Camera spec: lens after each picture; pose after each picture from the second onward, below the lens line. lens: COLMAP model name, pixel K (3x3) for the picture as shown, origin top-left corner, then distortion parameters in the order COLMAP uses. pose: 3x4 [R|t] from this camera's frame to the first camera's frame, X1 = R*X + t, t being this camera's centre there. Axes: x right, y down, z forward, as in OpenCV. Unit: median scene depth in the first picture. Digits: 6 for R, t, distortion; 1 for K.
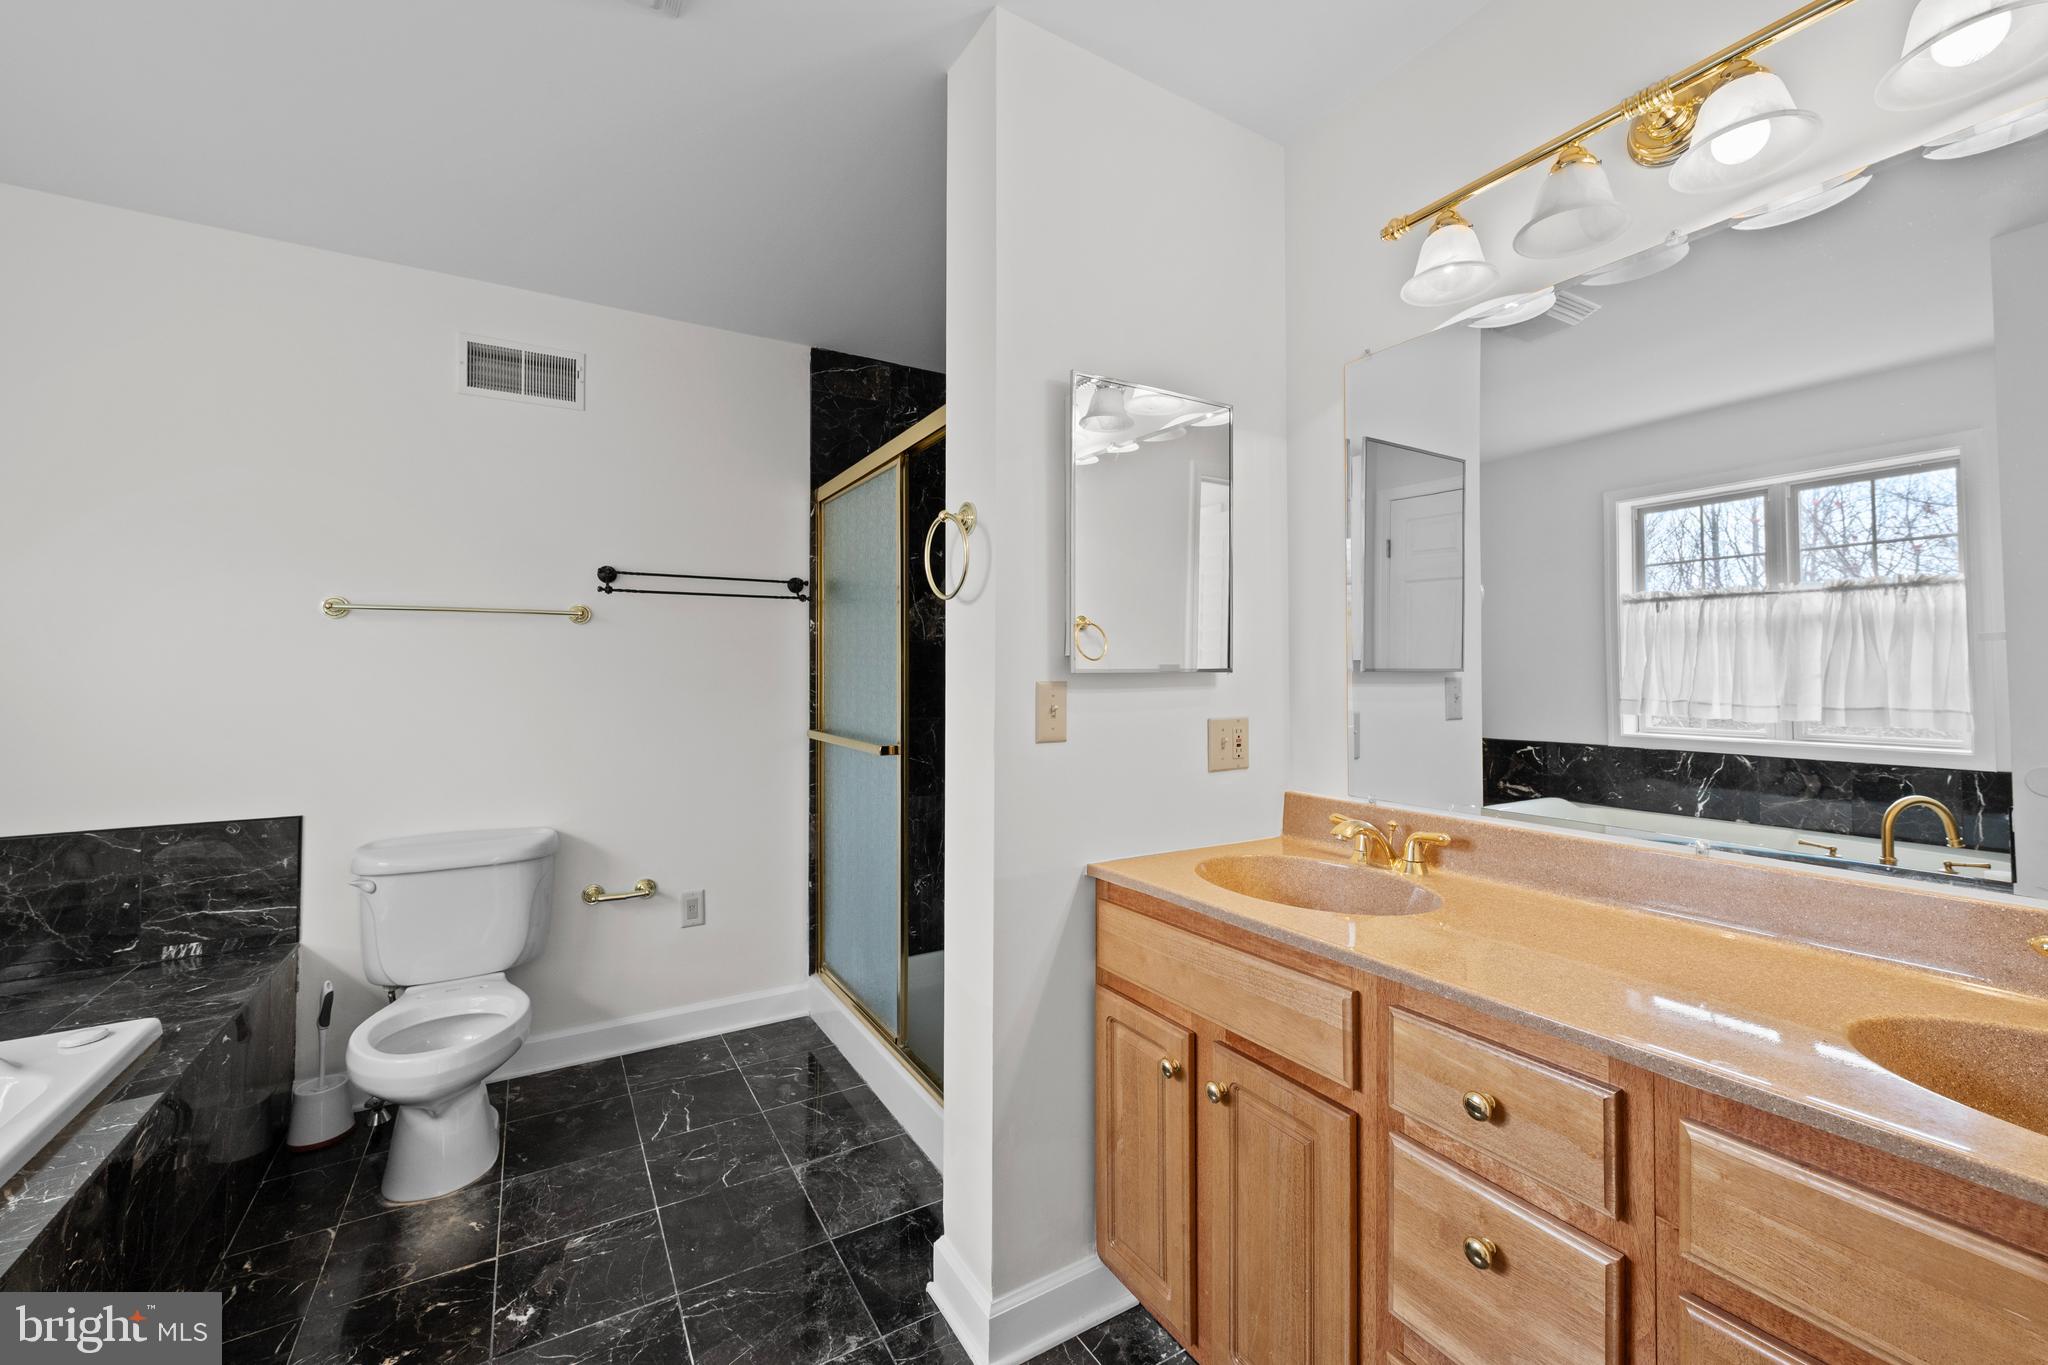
lens RADIAL K [[814.2, 0, 1022.6], [0, 814.2, 650.3], [0, 0, 1]] dist [0.000144, -0.000016]
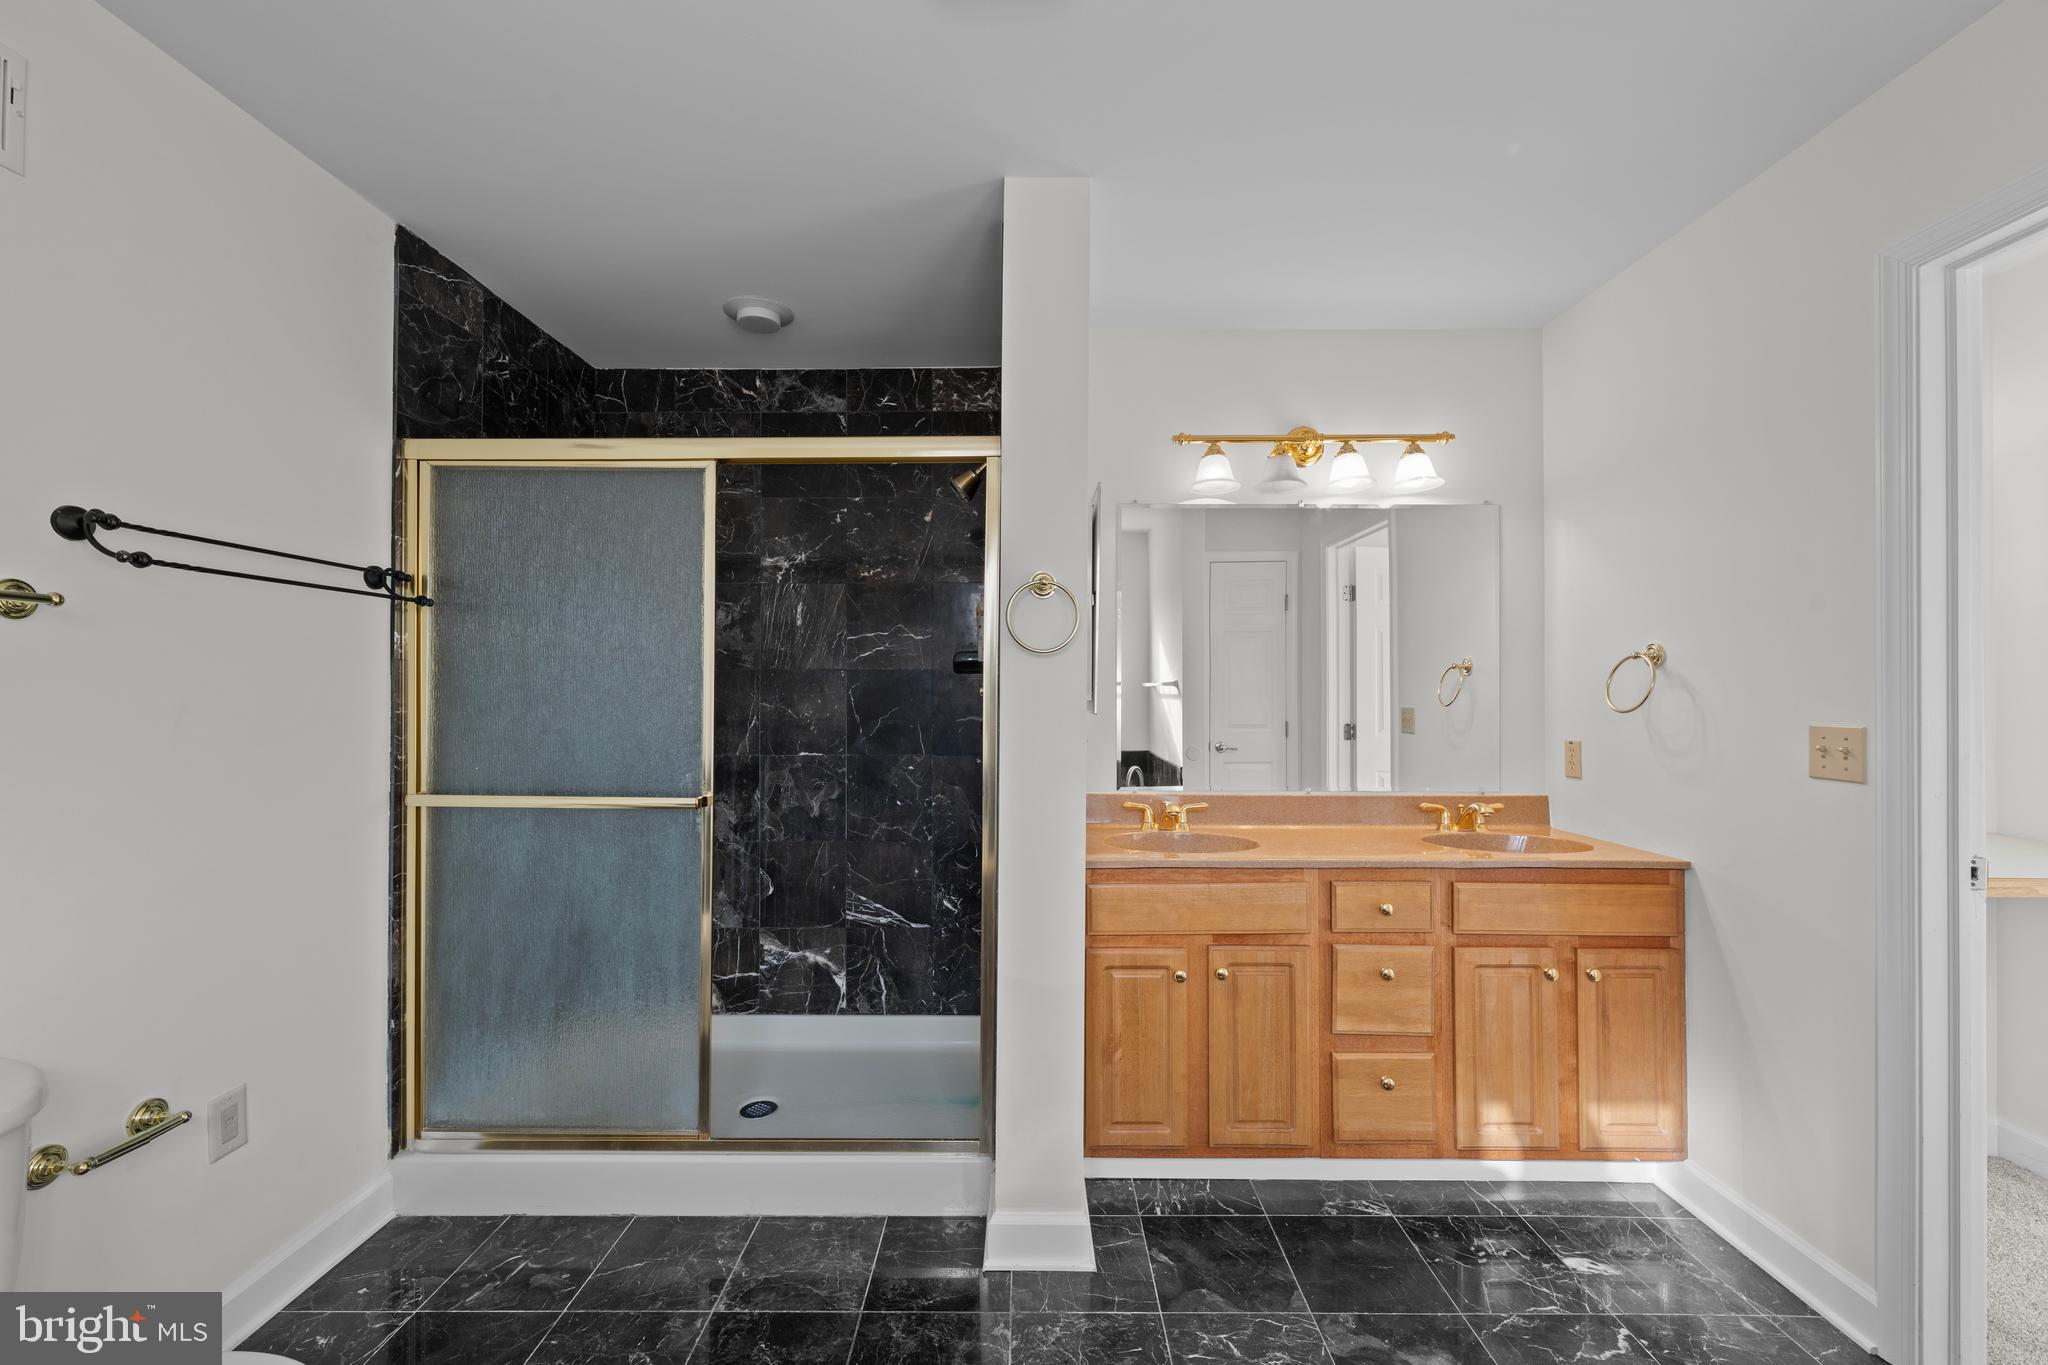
lens RADIAL K [[820.4, 0, 1024.4], [0, 820.4, 674.5], [0, 0, 1]] dist [-0.000265, -0.000003]
pose [[0.523495, 0.028461, 0.851553, -1.013283], [-0.027133, 0.999492, -0.016725, -0.006240], [-0.851597, -0.014350, 0.524001, 0.365735]]
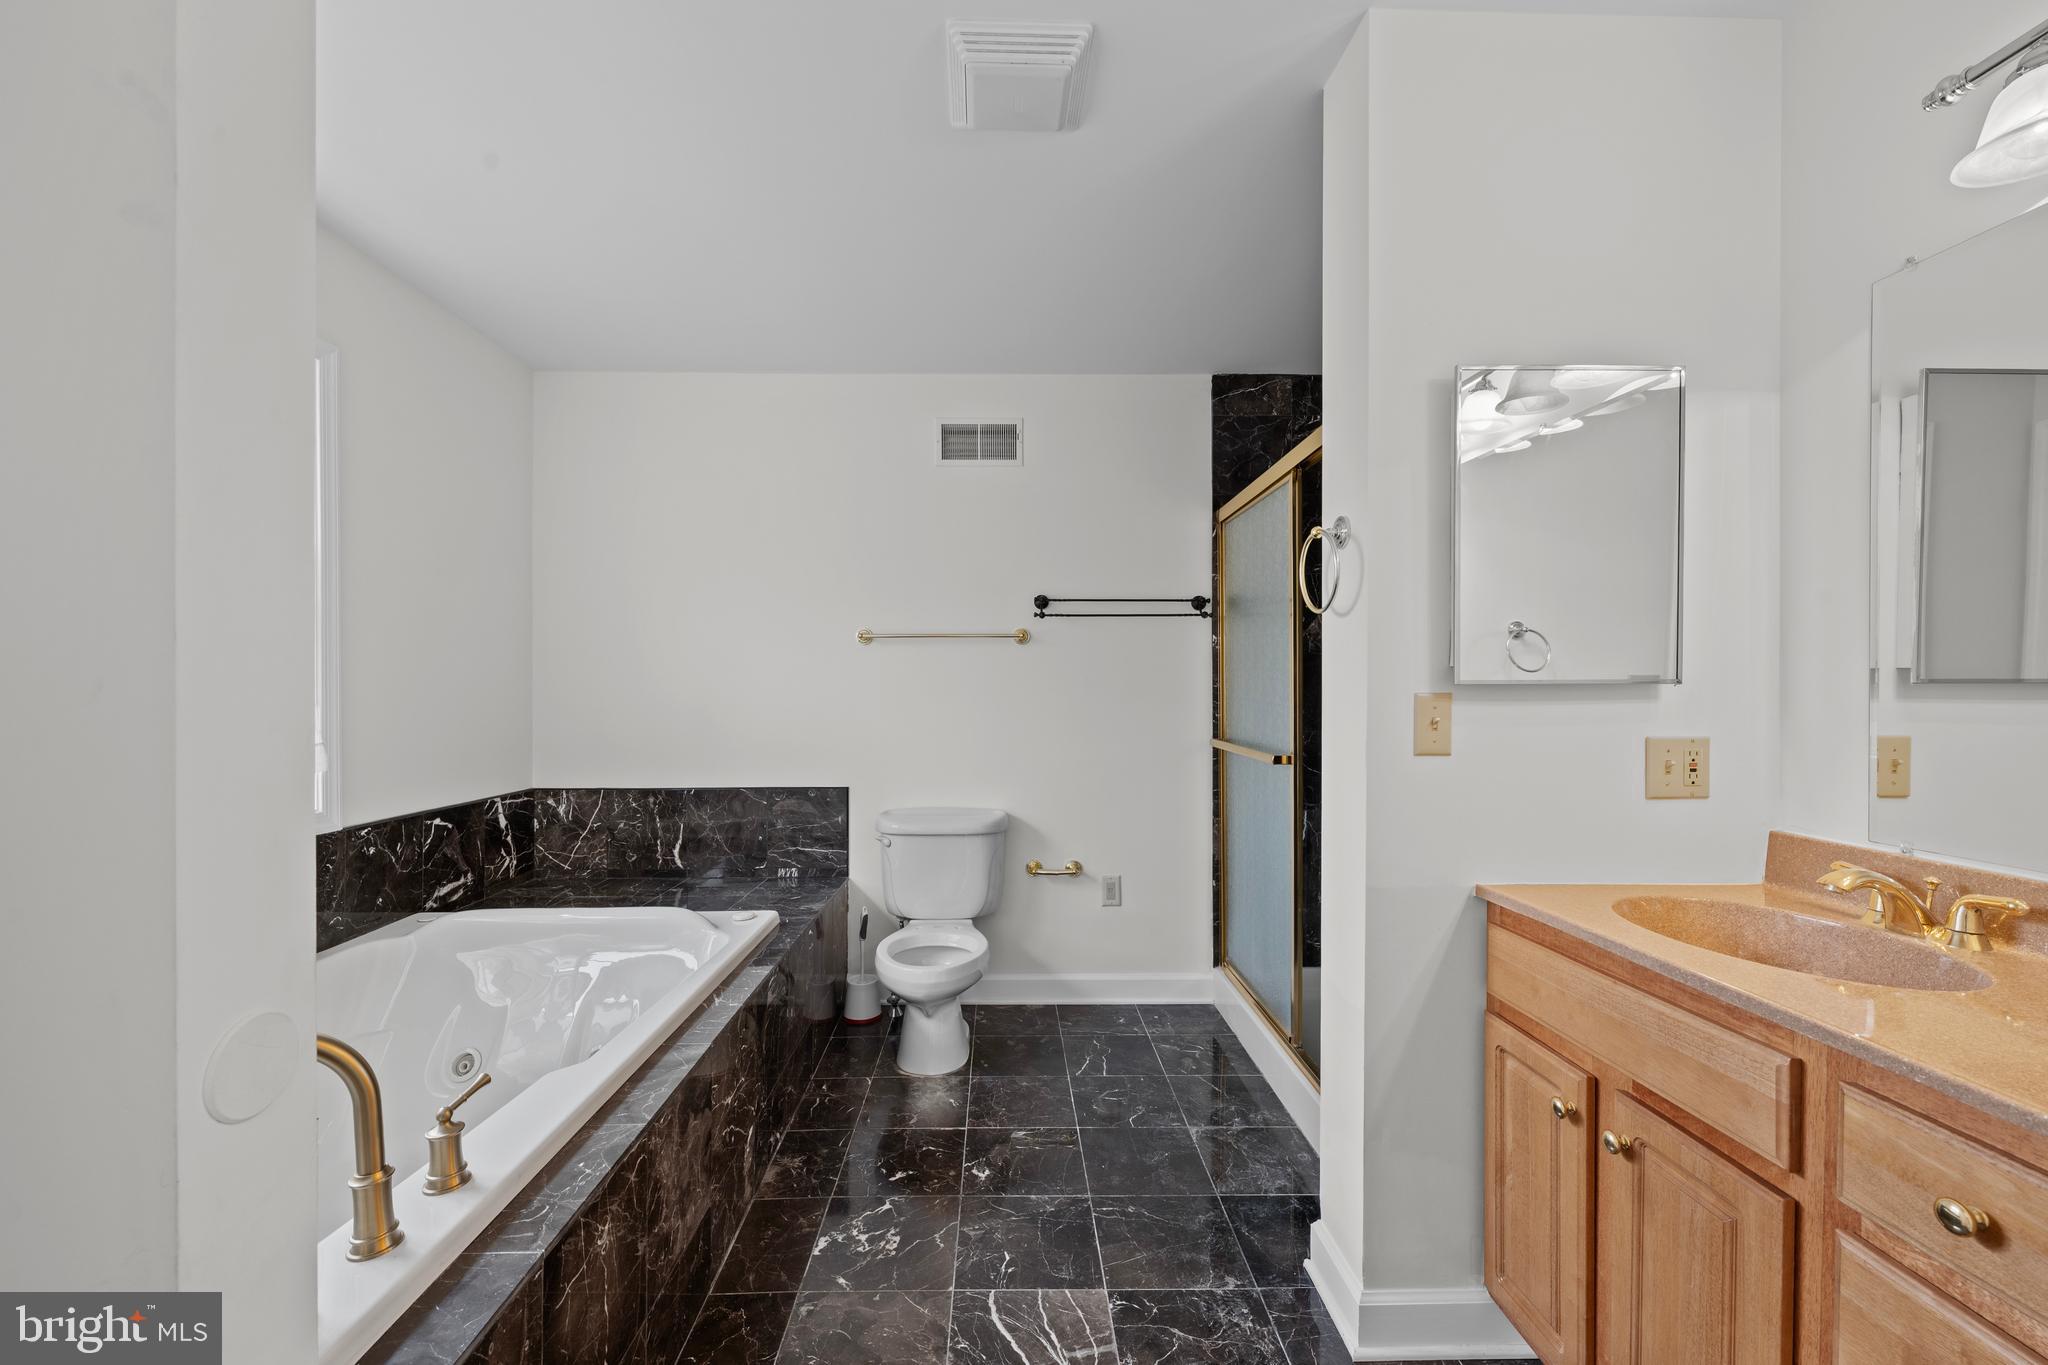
lens RADIAL K [[814.3, 0, 1016.8], [0, 814.3, 684.0], [0, 0, 1]] dist [-0.000222, 0.000116]
pose [[0.866872, -0.000502, -0.498530, 0.083172], [0.013139, 0.999675, 0.021841, -0.000192], [0.498357, -0.025483, 0.866597, -0.083358]]
